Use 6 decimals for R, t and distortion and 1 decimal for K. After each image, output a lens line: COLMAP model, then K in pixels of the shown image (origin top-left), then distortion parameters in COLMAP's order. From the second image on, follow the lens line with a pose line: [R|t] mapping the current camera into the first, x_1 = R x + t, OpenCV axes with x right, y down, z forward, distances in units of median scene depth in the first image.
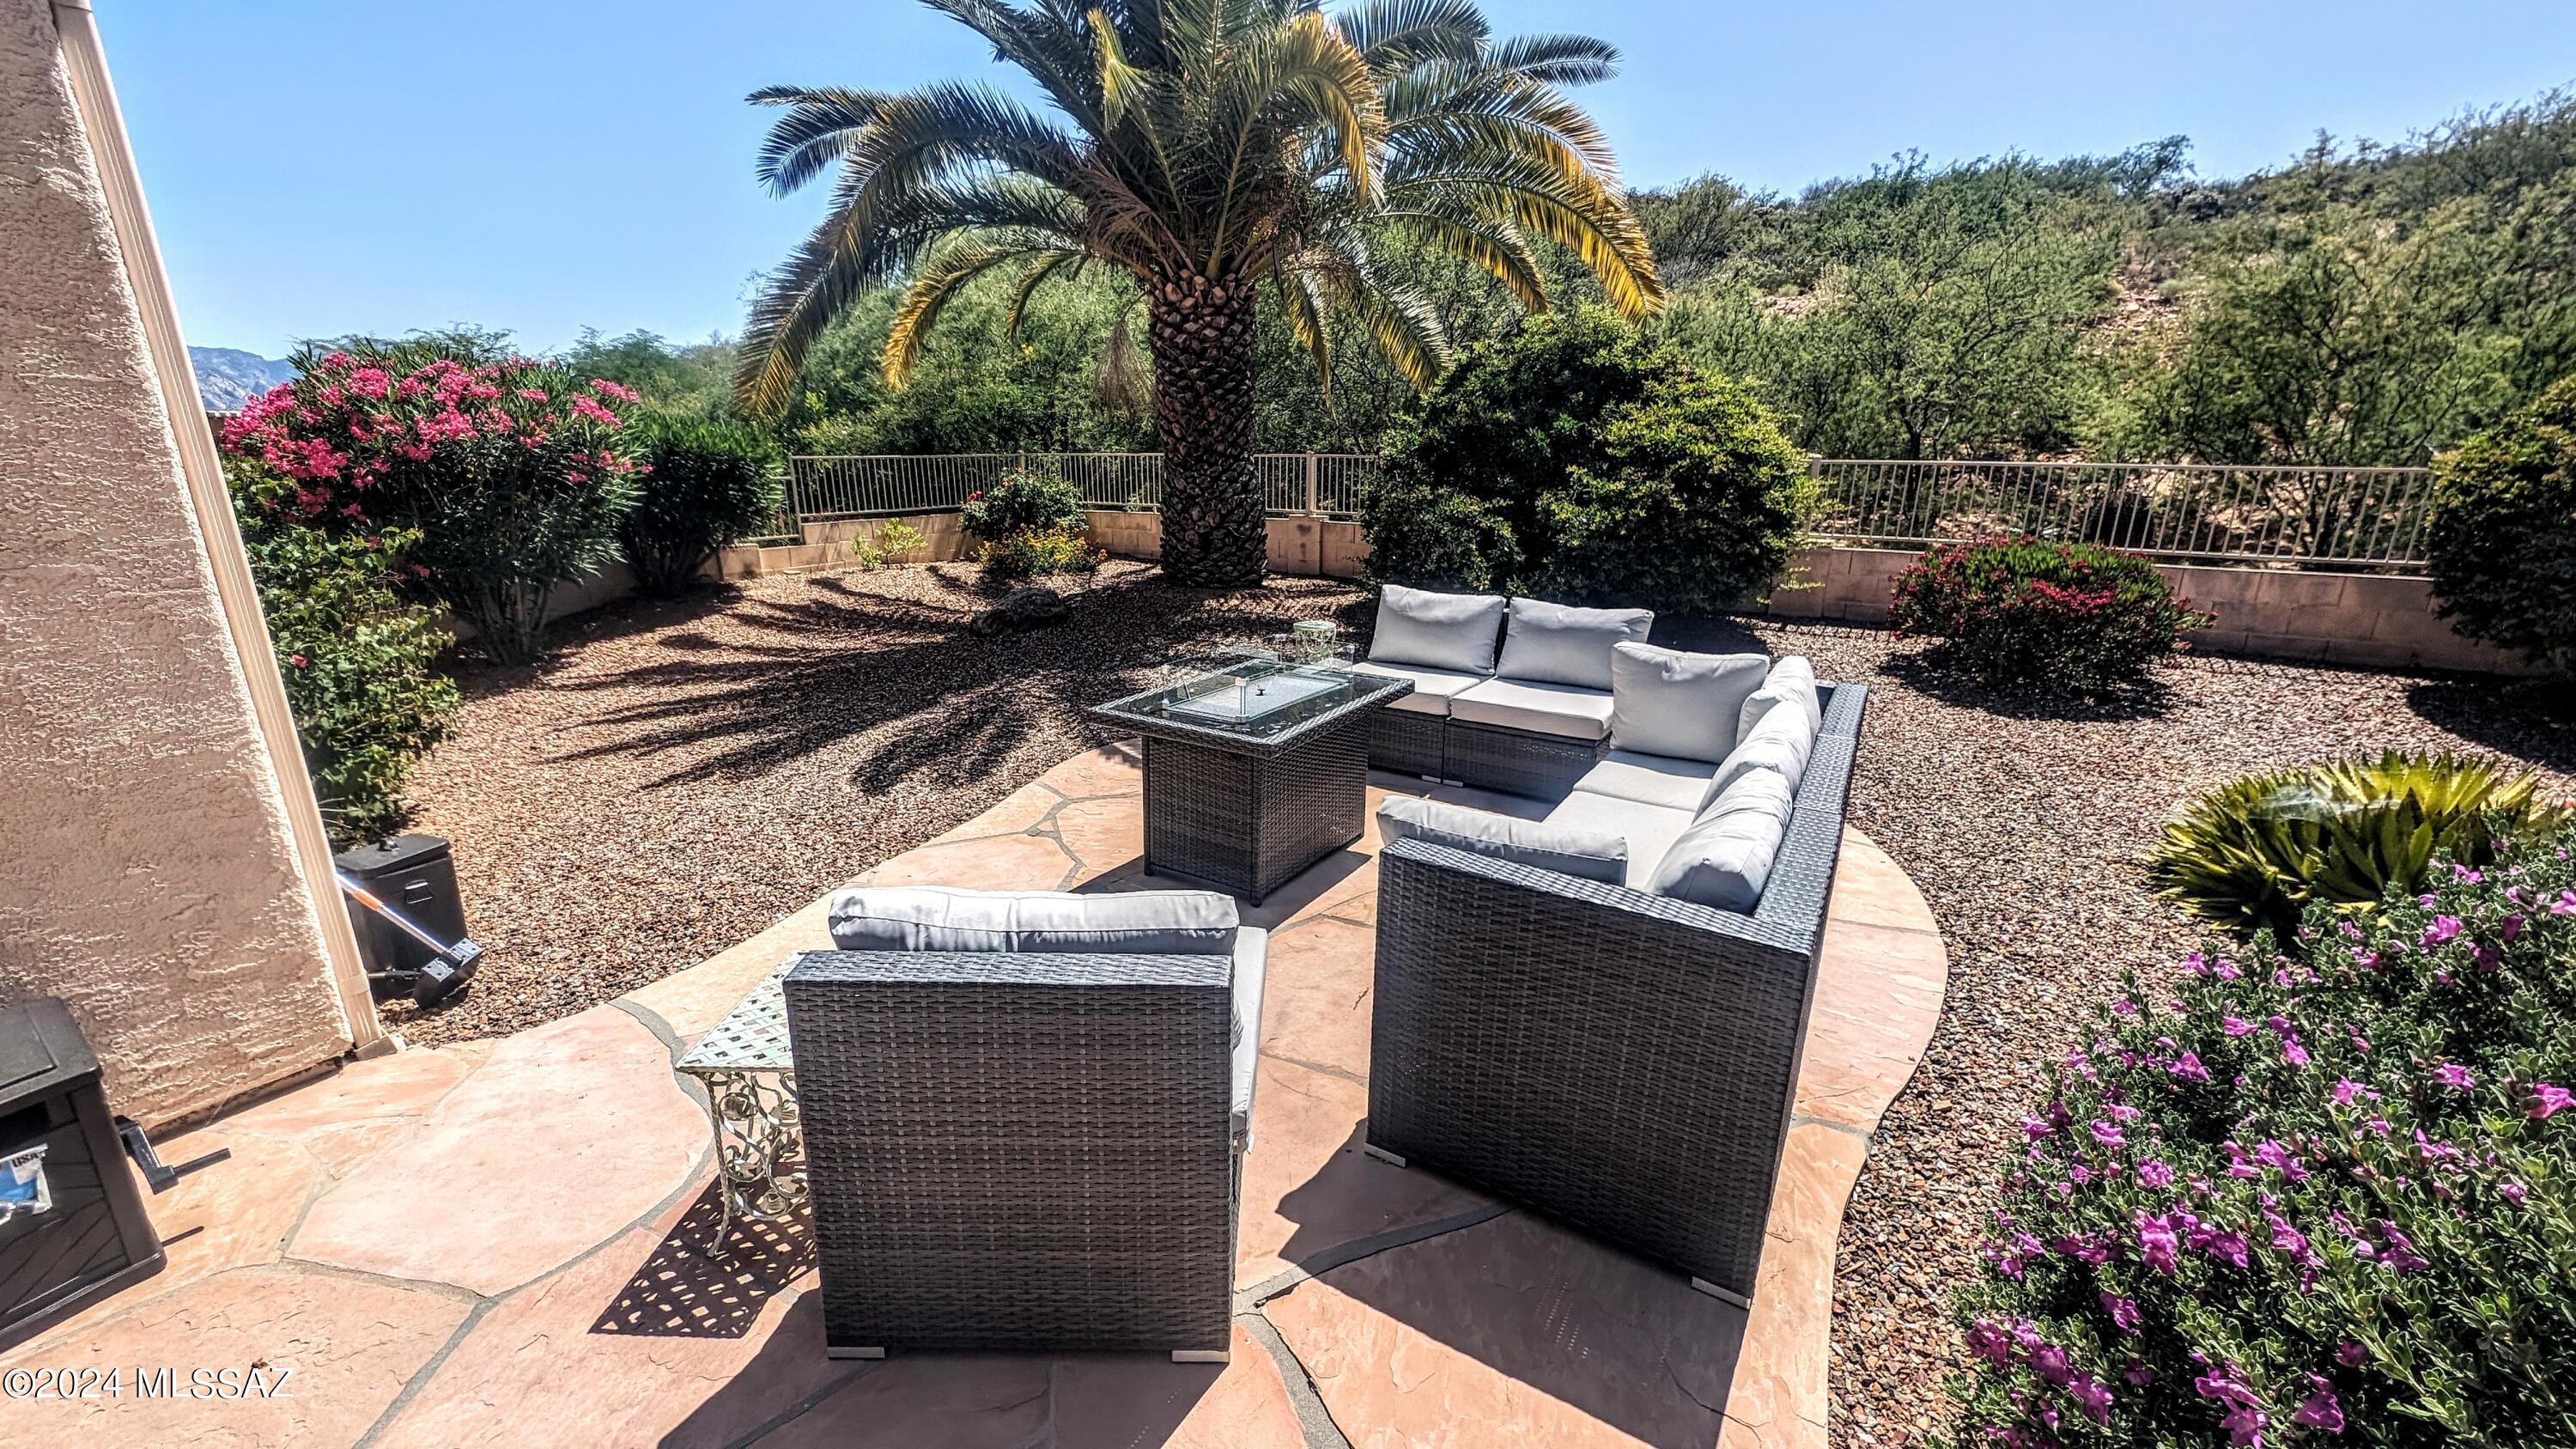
lens RADIAL K [[973.3, 0, 1289.6], [0, 973.3, 722.7], [0, 0, 1]] dist [0.004273, -0.001848]
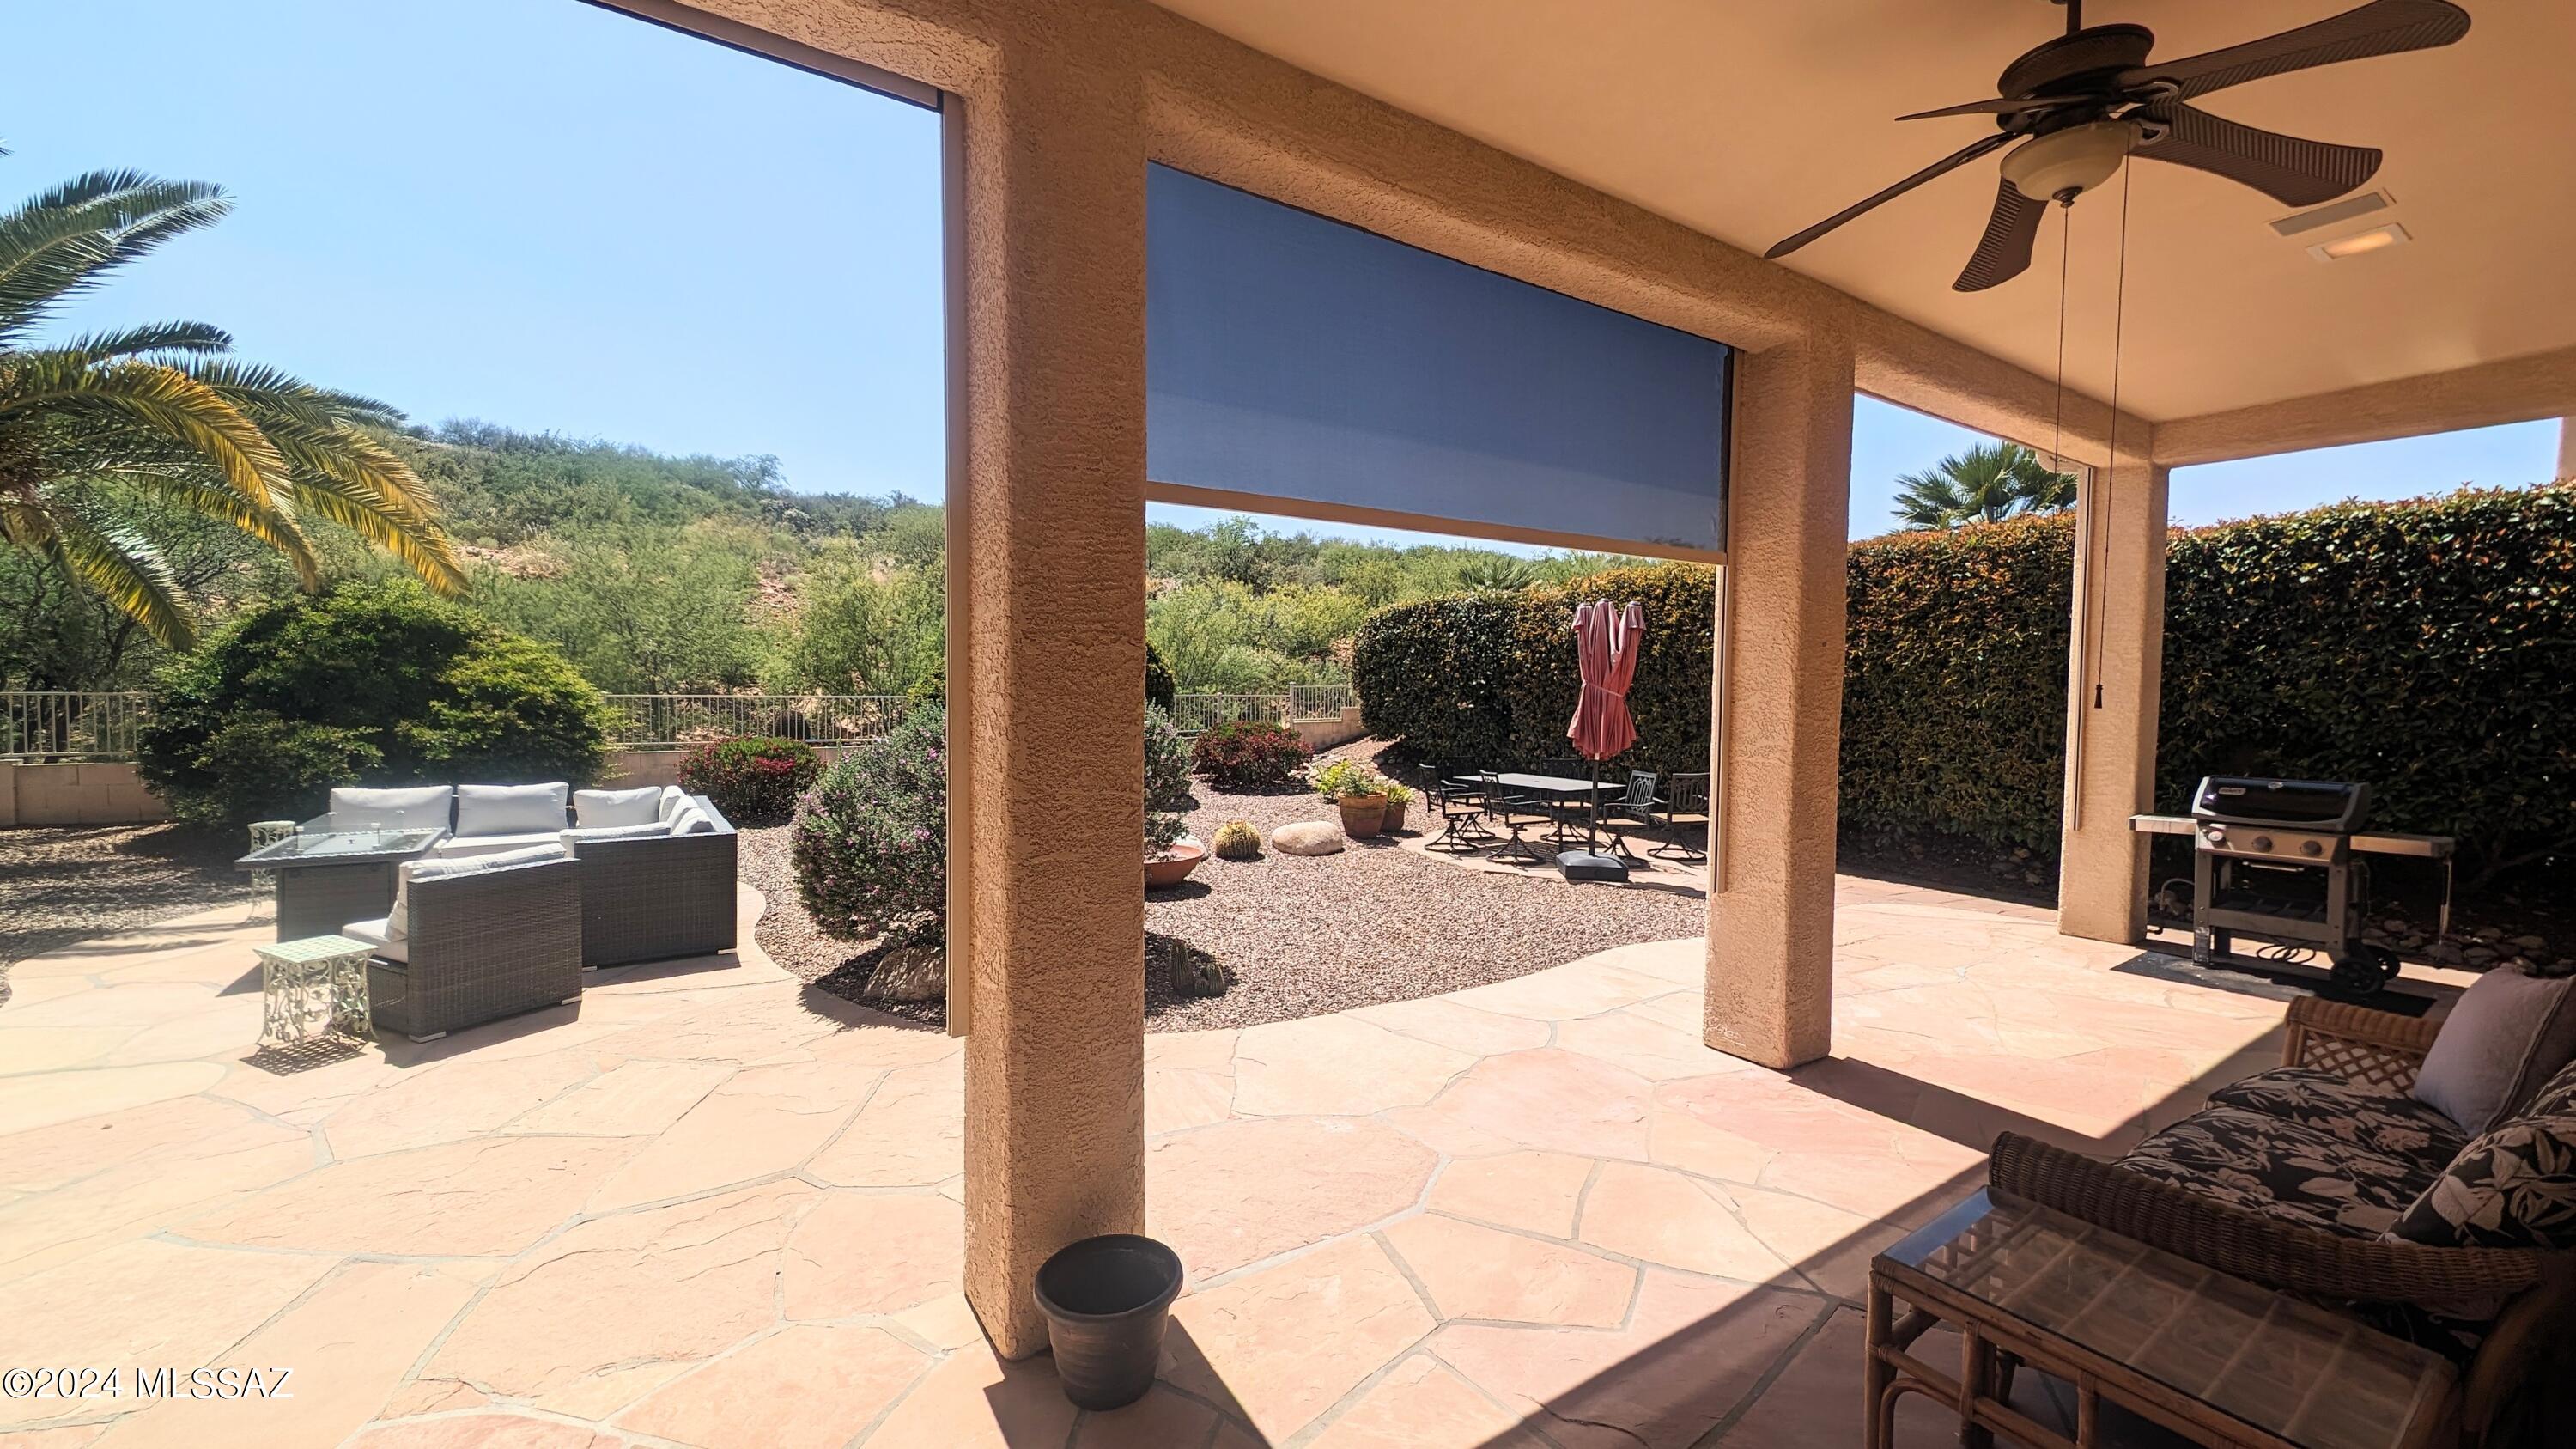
lens RADIAL K [[973.3, 0, 1279.7], [0, 973.3, 719.4], [0, 0, 1]] dist [0.004273, -0.001848]
pose [[0.400825, -0.034444, 0.915507, -0.438828], [0.243659, 0.967311, -0.070285, 0.129580], [-0.883159, 0.251243, 0.396115, -0.519736]]
